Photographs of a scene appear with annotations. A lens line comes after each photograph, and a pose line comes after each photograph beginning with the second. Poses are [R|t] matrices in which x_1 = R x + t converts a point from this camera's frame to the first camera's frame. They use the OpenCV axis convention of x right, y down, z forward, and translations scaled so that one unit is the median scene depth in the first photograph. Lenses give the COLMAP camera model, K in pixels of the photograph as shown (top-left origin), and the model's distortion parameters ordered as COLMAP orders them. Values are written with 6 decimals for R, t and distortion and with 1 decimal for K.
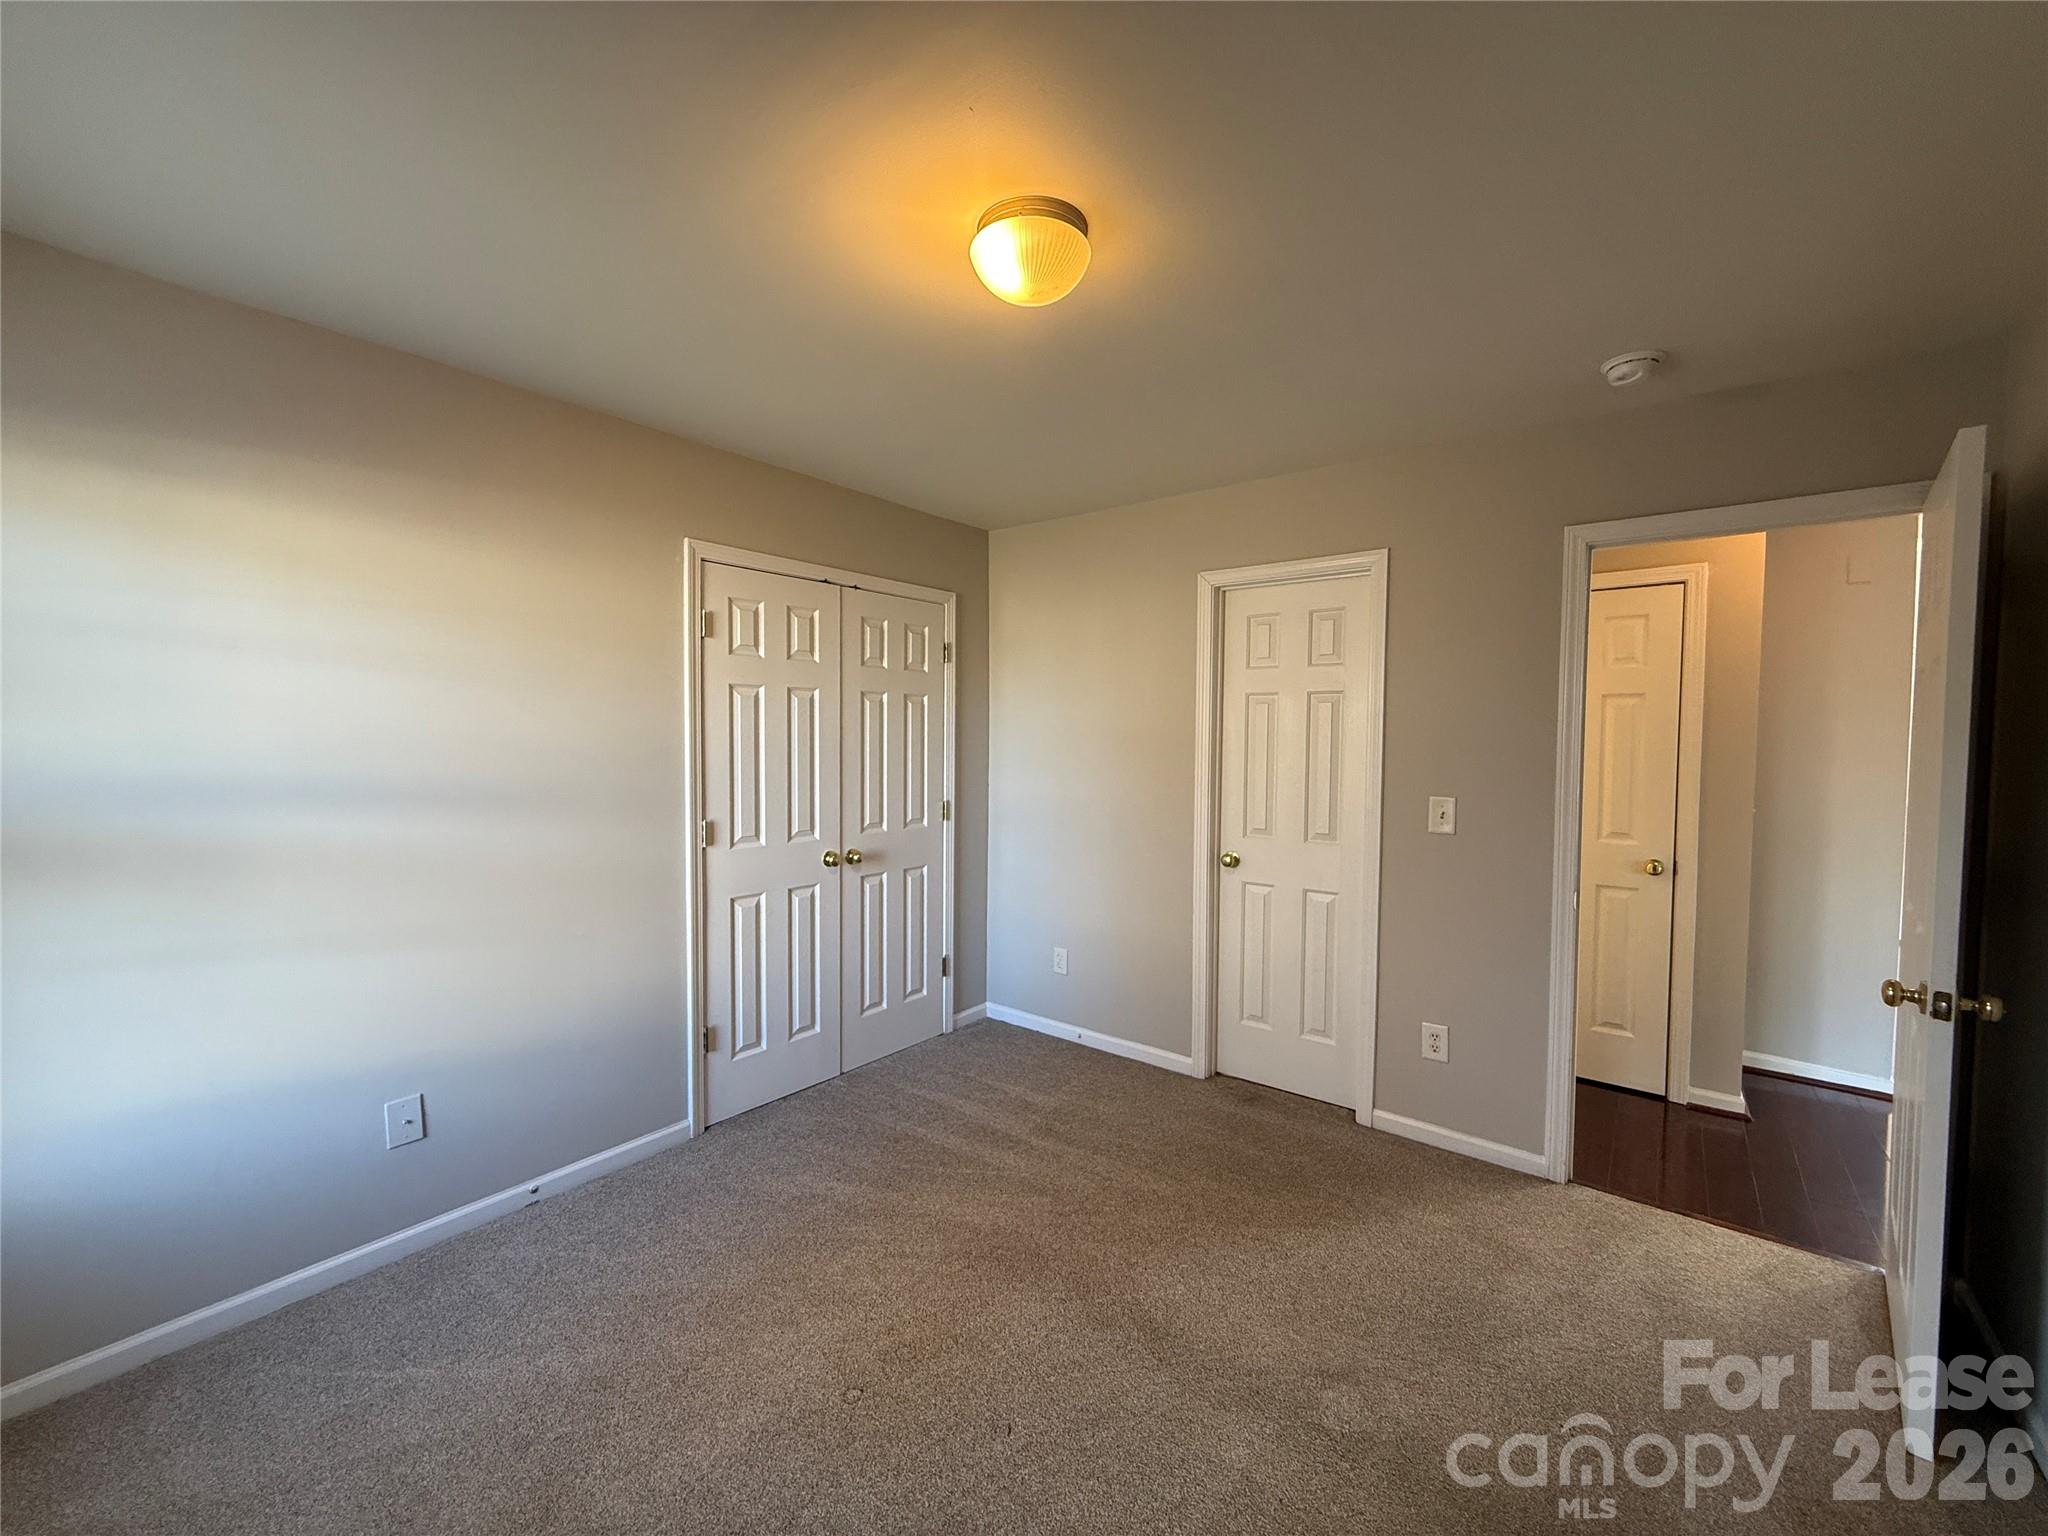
lens RADIAL K [[821.4, 0, 1025.4], [0, 821.4, 756.1], [0, 0, 1]] dist [-0.001143, 0.000434]
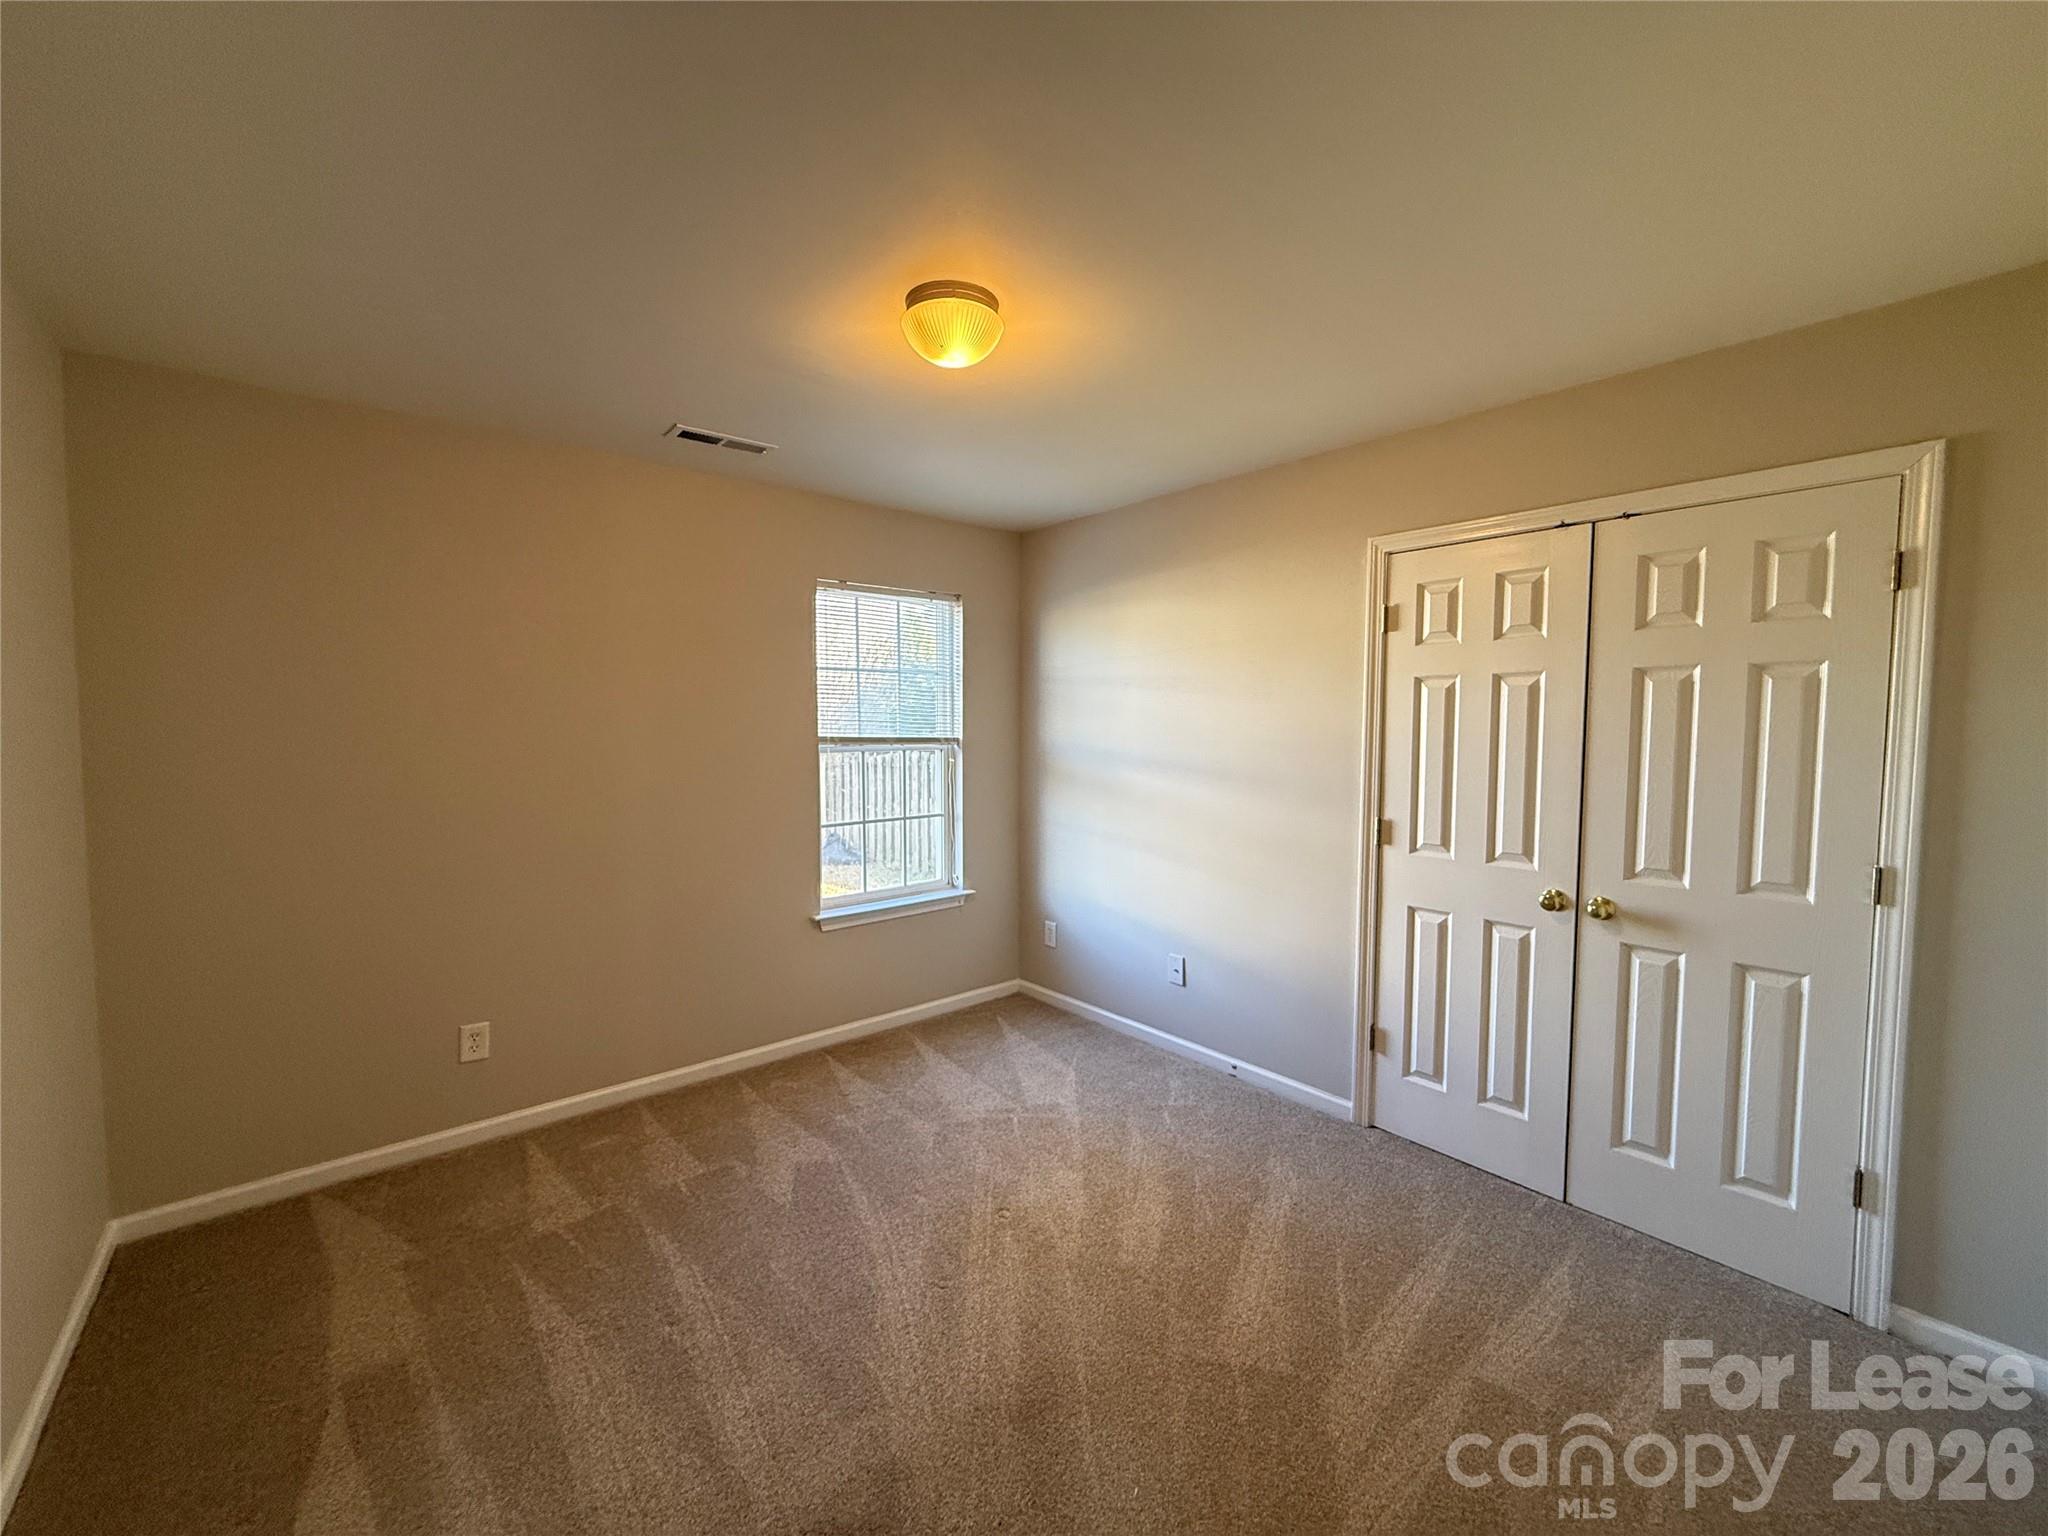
lens RADIAL K [[821.4, 0, 1038.3], [0, 821.4, 760.8], [0, 0, 1]] dist [-0.001143, 0.000434]
pose [[-0.192228, 0.036140, -0.980685, 0.603023], [-0.034252, 0.998466, 0.043510, -0.017836], [0.980752, 0.041954, -0.190695, 0.714157]]
